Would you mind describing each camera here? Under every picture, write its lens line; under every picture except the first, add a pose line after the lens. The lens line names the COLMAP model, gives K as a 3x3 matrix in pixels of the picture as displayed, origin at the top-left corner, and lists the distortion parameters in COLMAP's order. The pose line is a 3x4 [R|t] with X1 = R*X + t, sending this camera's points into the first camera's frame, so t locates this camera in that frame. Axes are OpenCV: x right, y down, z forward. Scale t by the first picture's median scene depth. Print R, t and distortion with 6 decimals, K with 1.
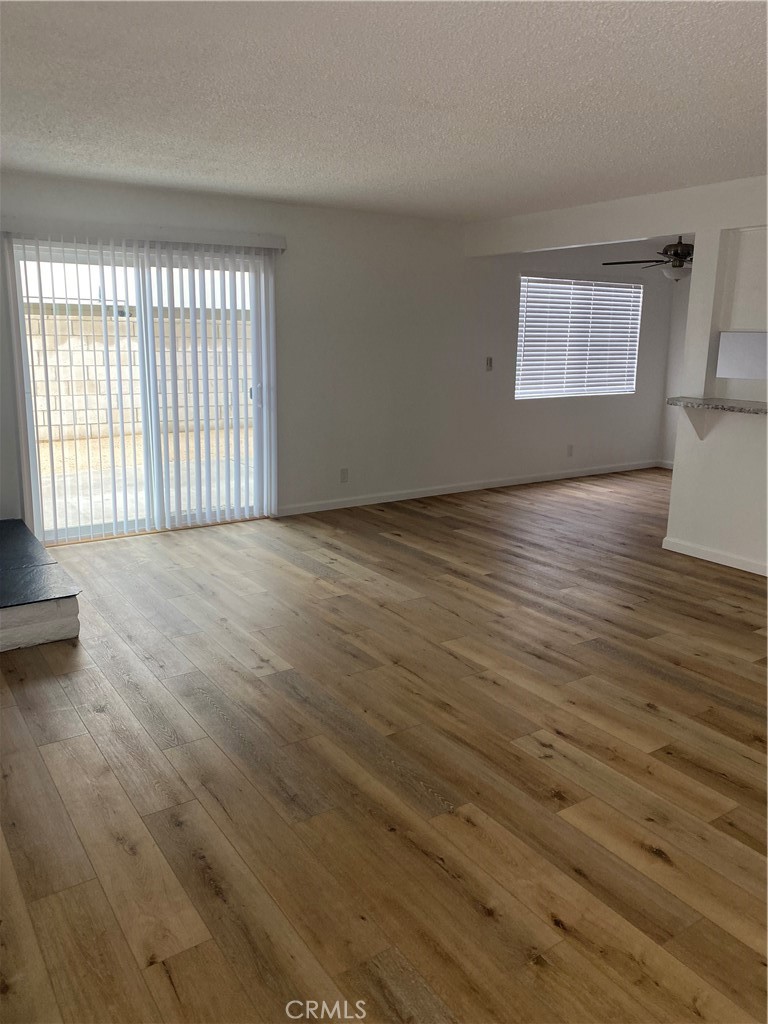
lens RADIAL K [[781.8, 0, 380.1], [0, 781.8, 508.3], [0, 0, 1]] dist [0.029452, -0.009026]
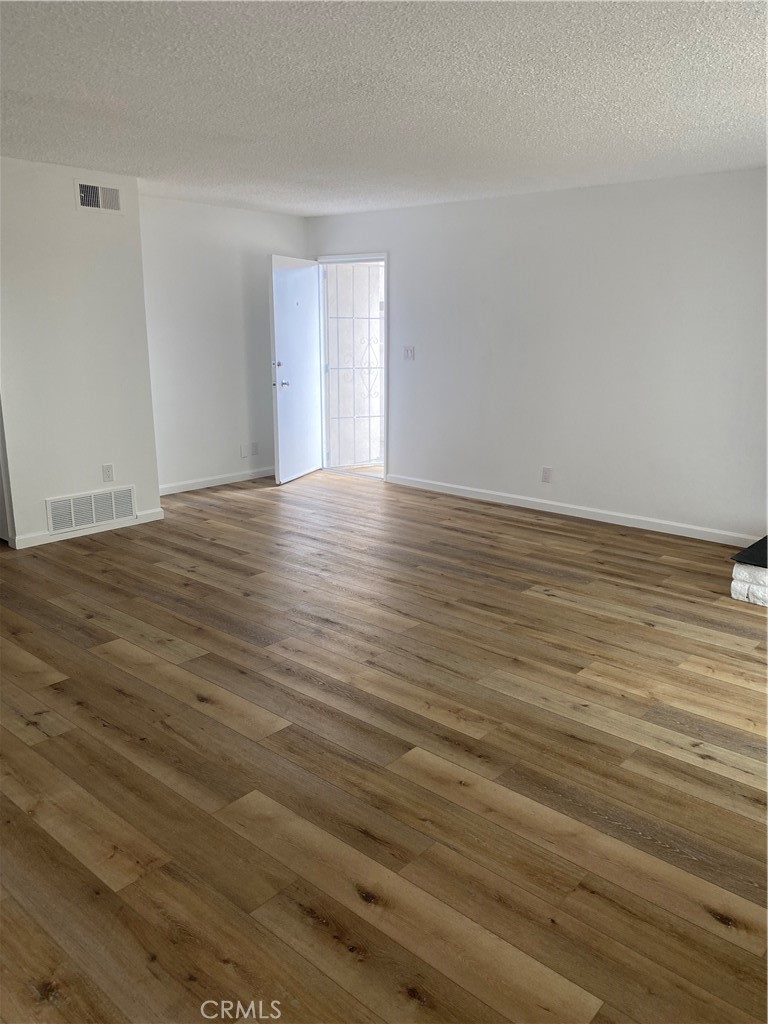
lens RADIAL K [[781.8, 0, 380.1], [0, 781.8, 508.3], [0, 0, 1]] dist [0.029452, -0.009026]
pose [[-0.969565, 0.039254, -0.241667, 0.305702], [-0.070764, 0.900007, 0.430093, -0.330893], [0.234385, 0.434104, -0.869837, 1.493844]]
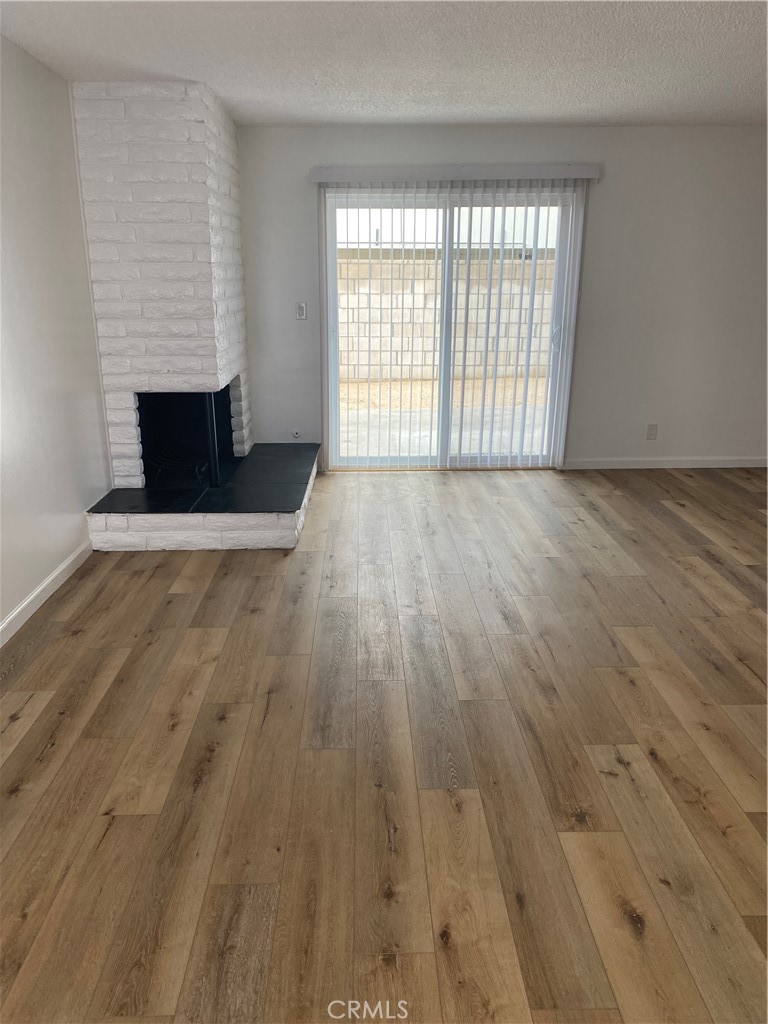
lens RADIAL K [[774.5, 0, 375.7], [0, 774.5, 514.3], [0, 0, 1]] dist [0.058810, -0.064598]
pose [[0.841687, 0.148472, -0.519151, 0.239932], [-0.108992, 0.988379, 0.105961, -0.014370], [0.528851, -0.032603, 0.848088, 0.094829]]
